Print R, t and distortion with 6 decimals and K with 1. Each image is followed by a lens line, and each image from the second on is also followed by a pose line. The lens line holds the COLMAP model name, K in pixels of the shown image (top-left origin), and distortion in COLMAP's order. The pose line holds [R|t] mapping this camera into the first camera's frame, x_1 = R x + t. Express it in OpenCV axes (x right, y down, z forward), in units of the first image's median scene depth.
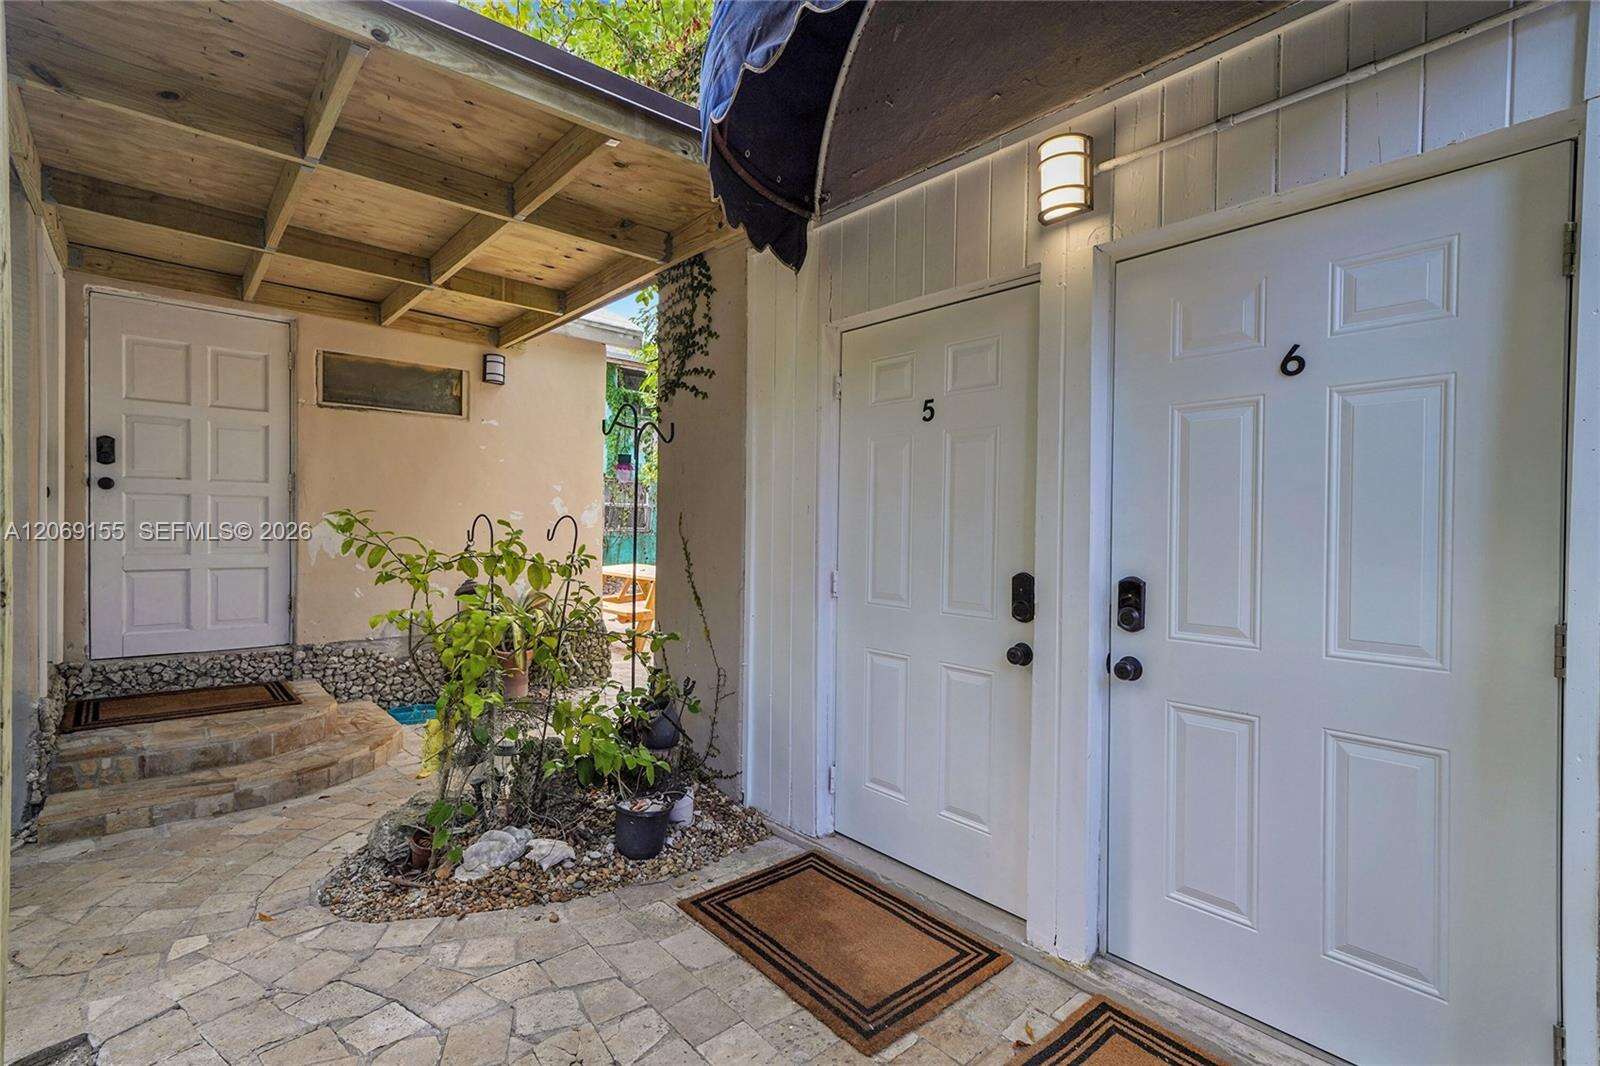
lens RADIAL K [[746.2, 0, 800.0], [0, 746.2, 533.0], [0, 0, 1]] dist [0.002215, 0.000022]
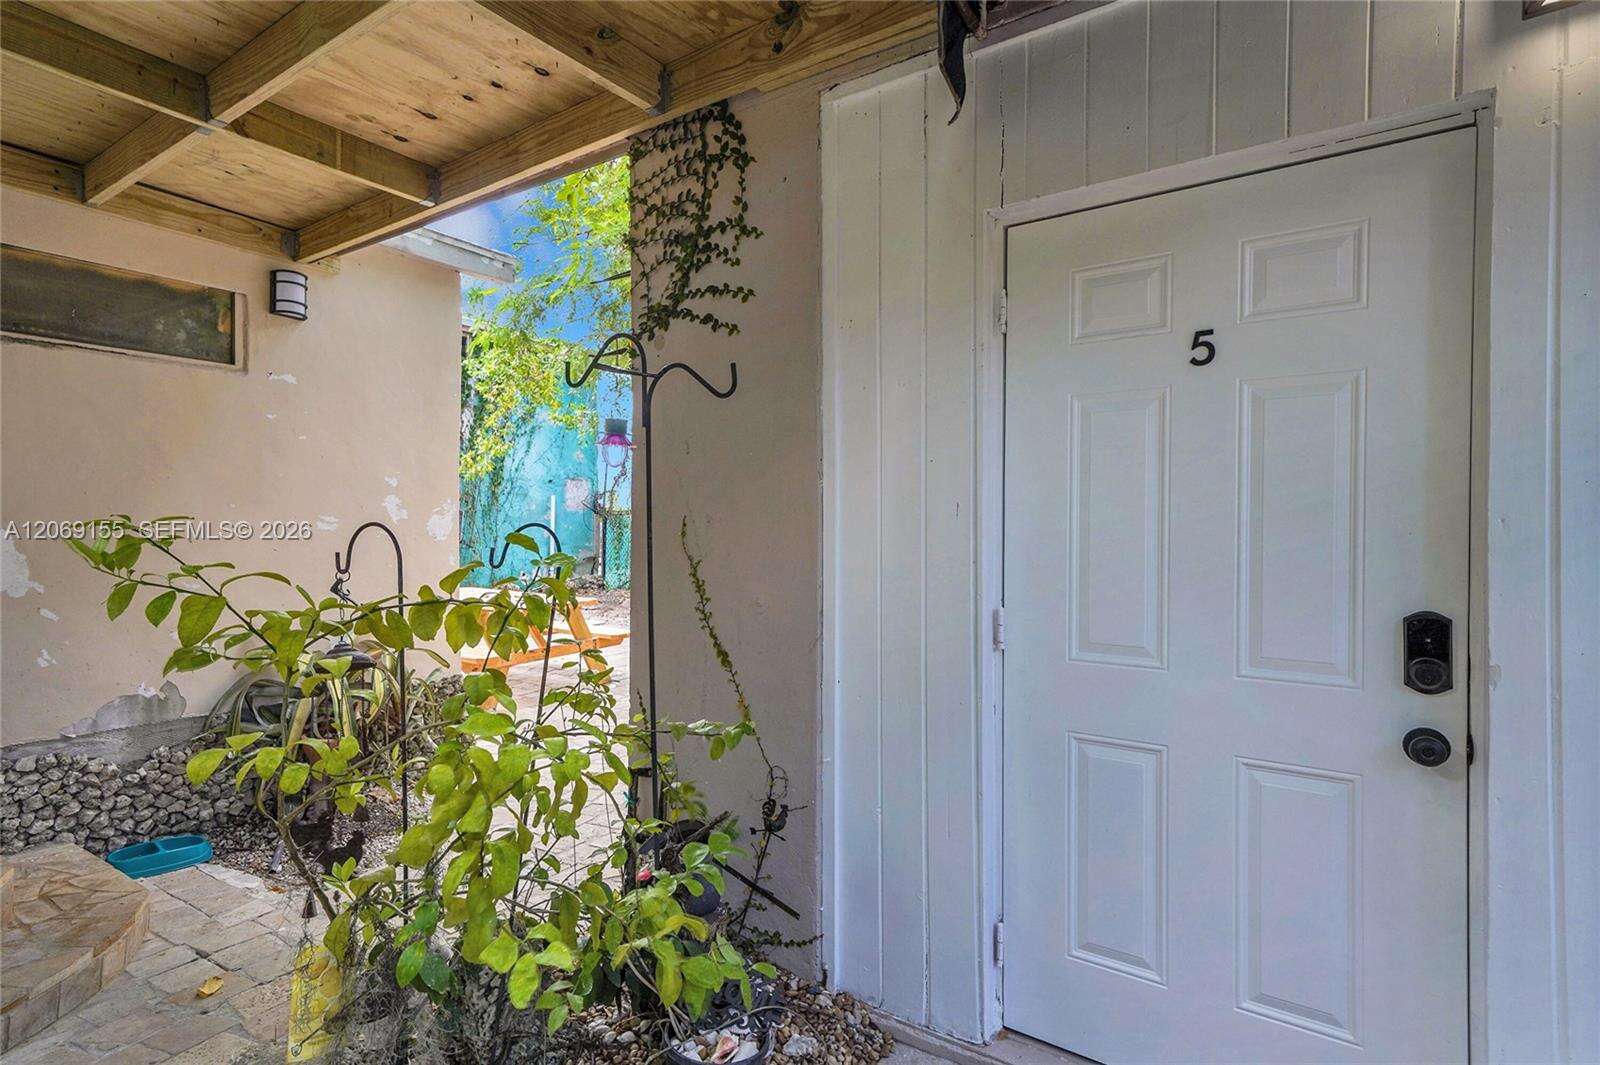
lens RADIAL K [[837.5, 0, 800.0], [0, 837.5, 532.5], [0, 0, 1]] dist [0.013858, 0.001002]
pose [[0.972408, -0.012356, 0.232960, -0.231684], [0.013822, 0.999894, -0.004658, -0.009553], [-0.232878, 0.007749, 0.972475, 0.295958]]
